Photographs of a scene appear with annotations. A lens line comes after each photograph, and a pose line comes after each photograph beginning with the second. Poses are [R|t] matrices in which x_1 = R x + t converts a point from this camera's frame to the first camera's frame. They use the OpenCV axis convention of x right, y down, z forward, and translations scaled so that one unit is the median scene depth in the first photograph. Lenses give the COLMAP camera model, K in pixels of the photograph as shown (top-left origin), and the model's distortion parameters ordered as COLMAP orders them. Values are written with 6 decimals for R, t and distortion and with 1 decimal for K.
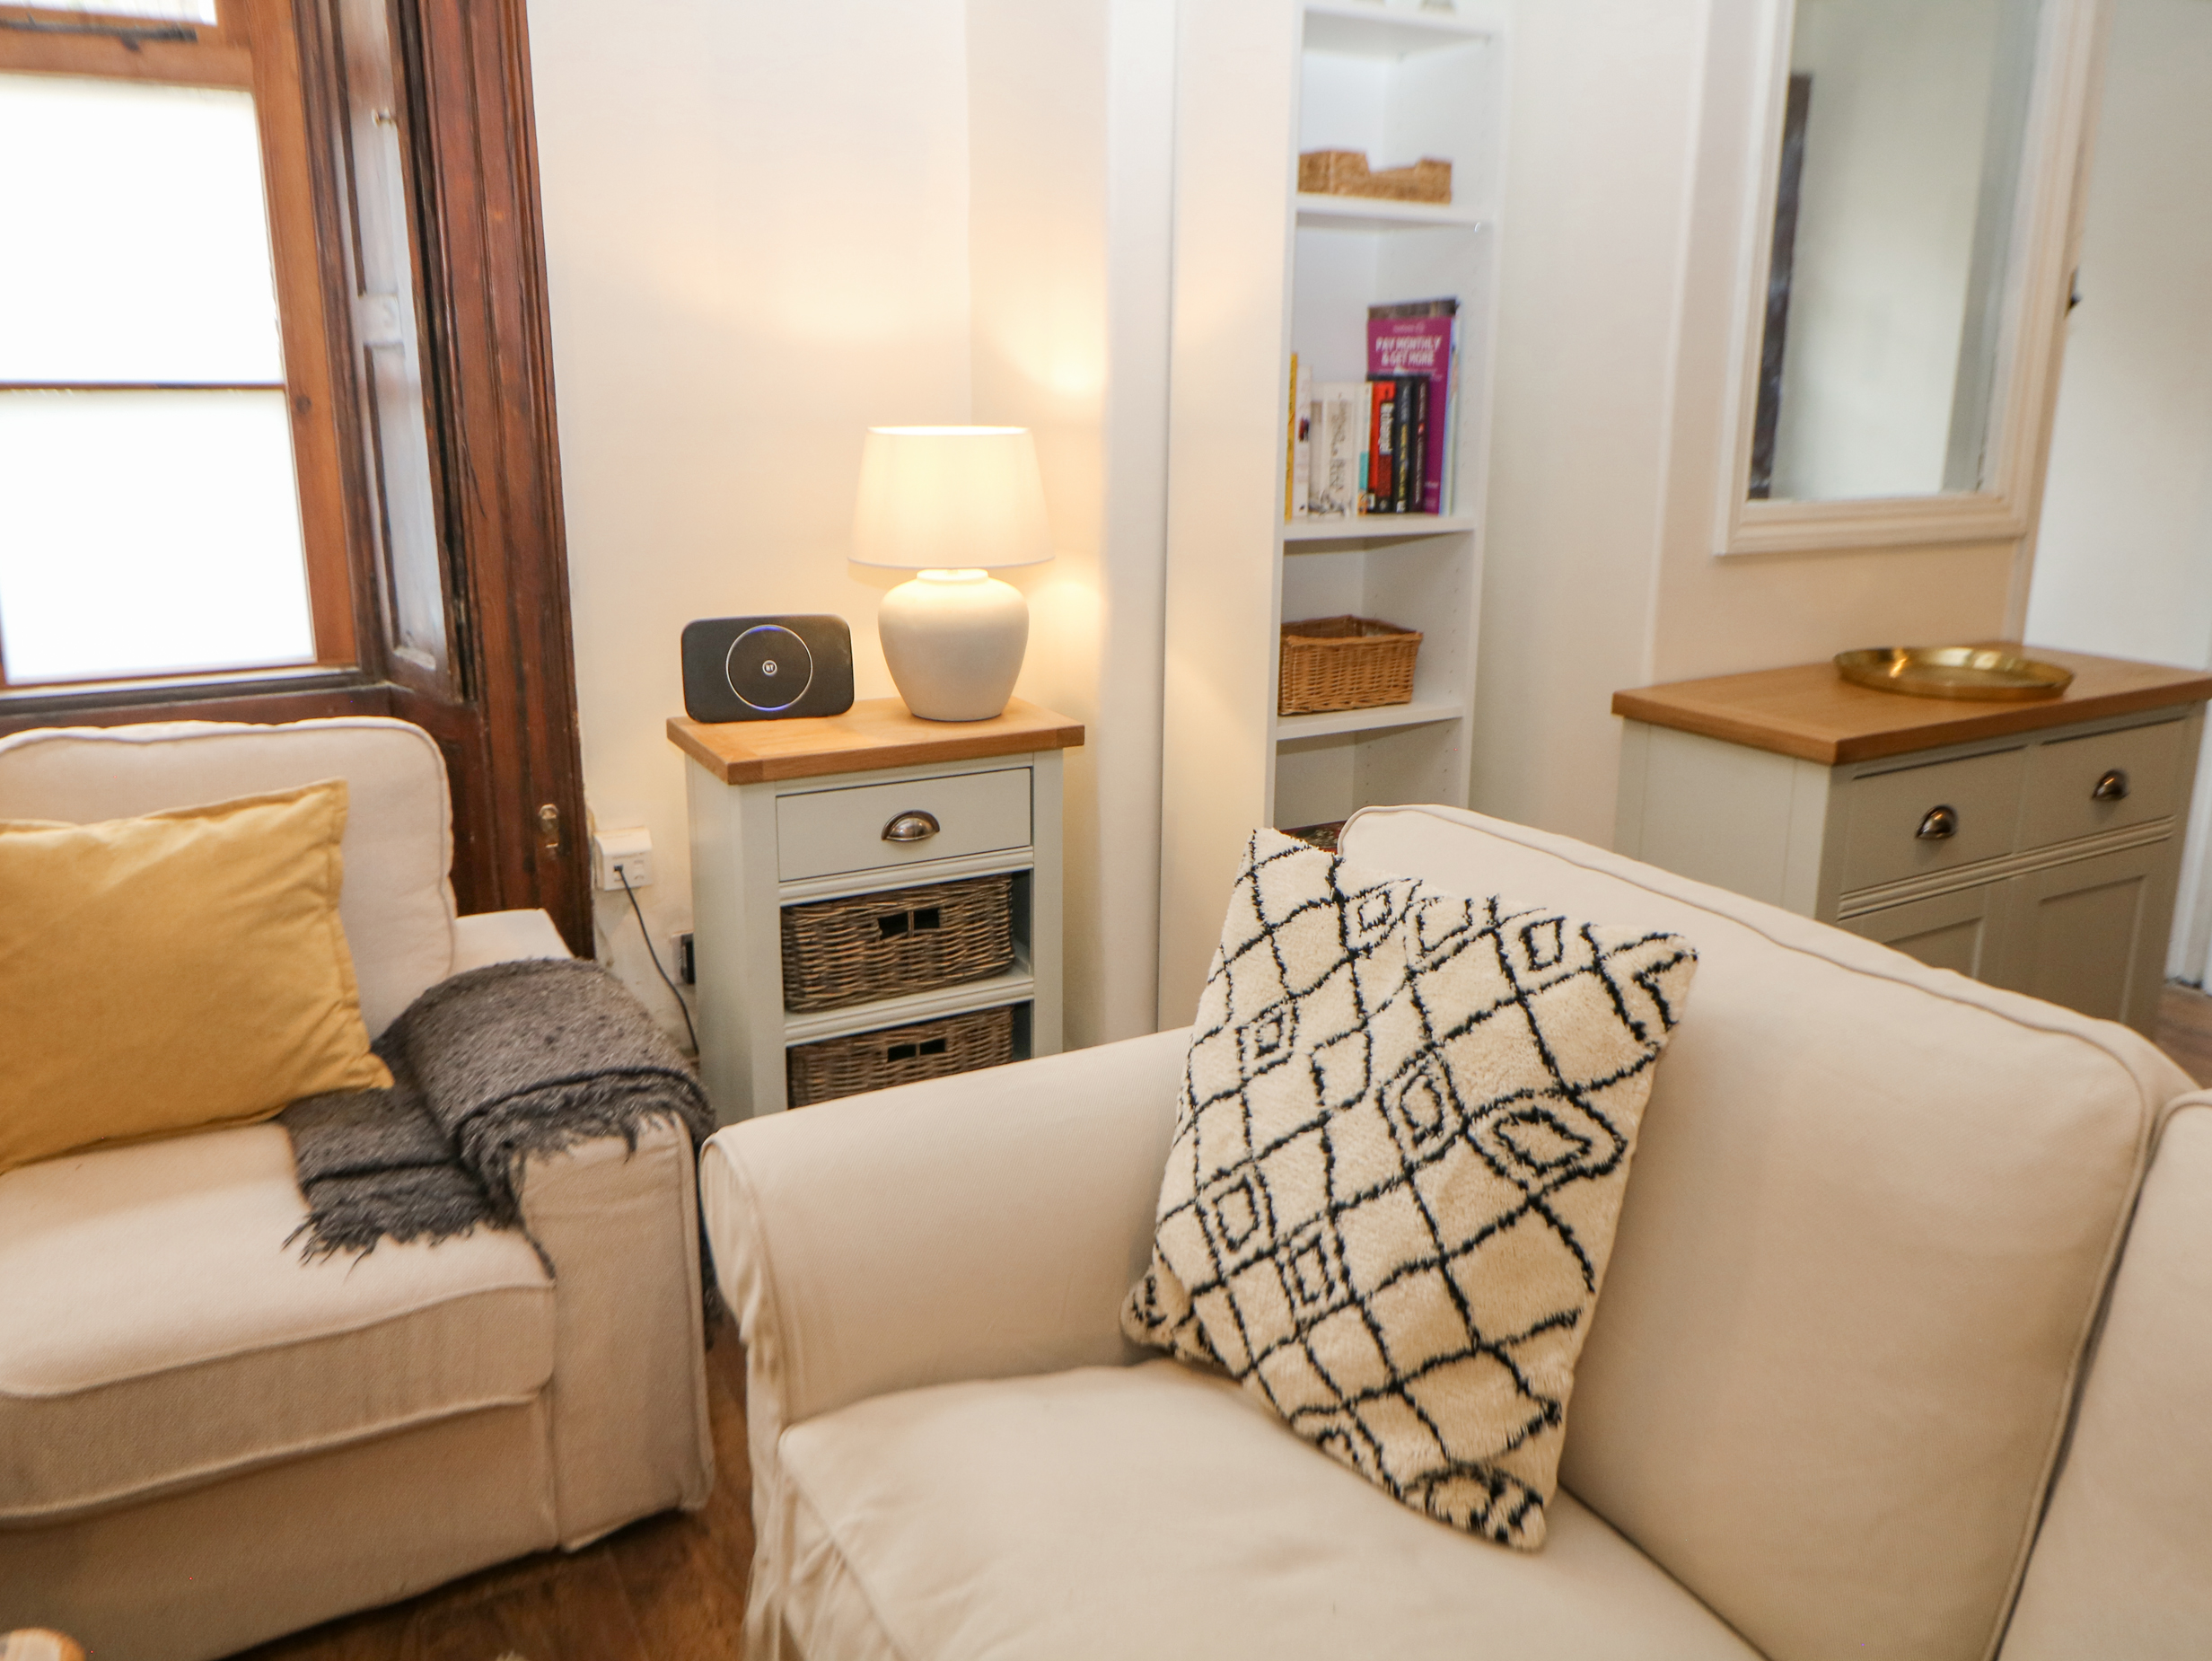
lens RADIAL K [[1753.7, 0, 1106.0], [0, 1753.7, 830.5], [0, 0, 1]] dist [0.001386, 0.000537]
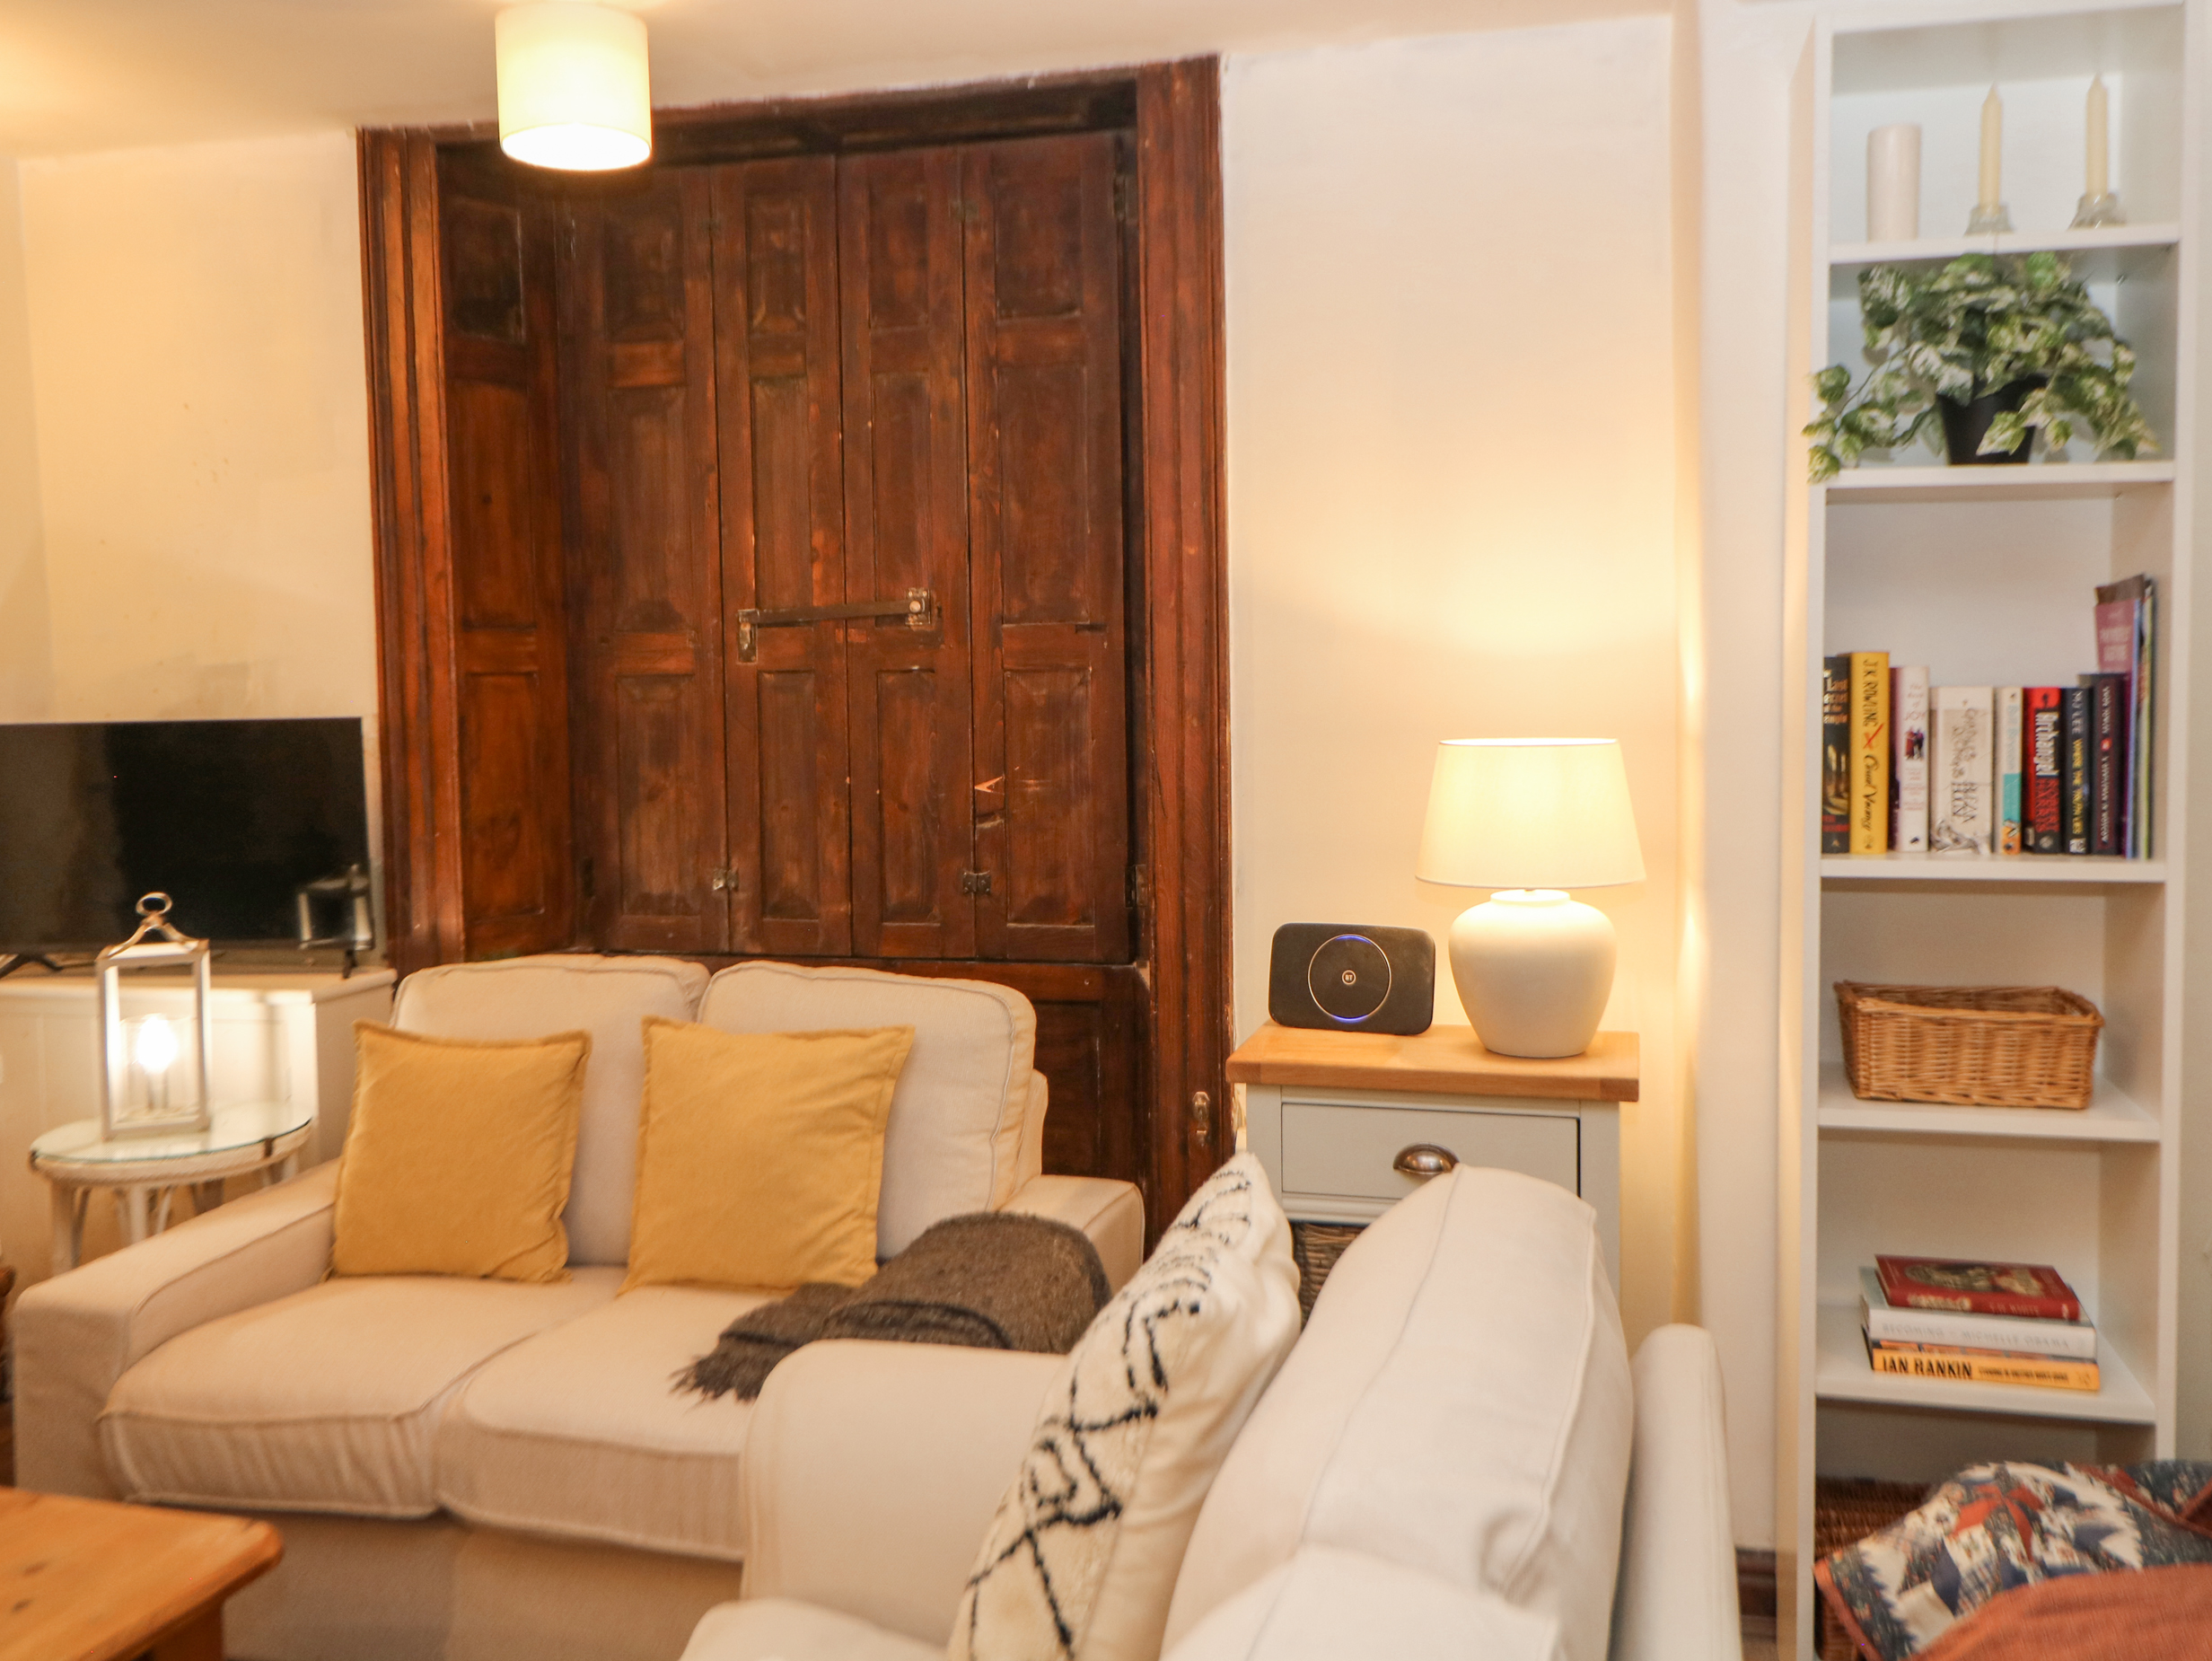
lens RADIAL K [[2117.7, 0, 1106.0], [0, 2117.7, 830.5], [0, 0, 1]] dist [0.009050, 0.004679]
pose [[0.671998, 0.038323, -0.739561, 0.691776], [-0.172433, 0.979308, -0.105933, -0.029317], [0.720198, 0.198711, 0.664702, 0.121510]]
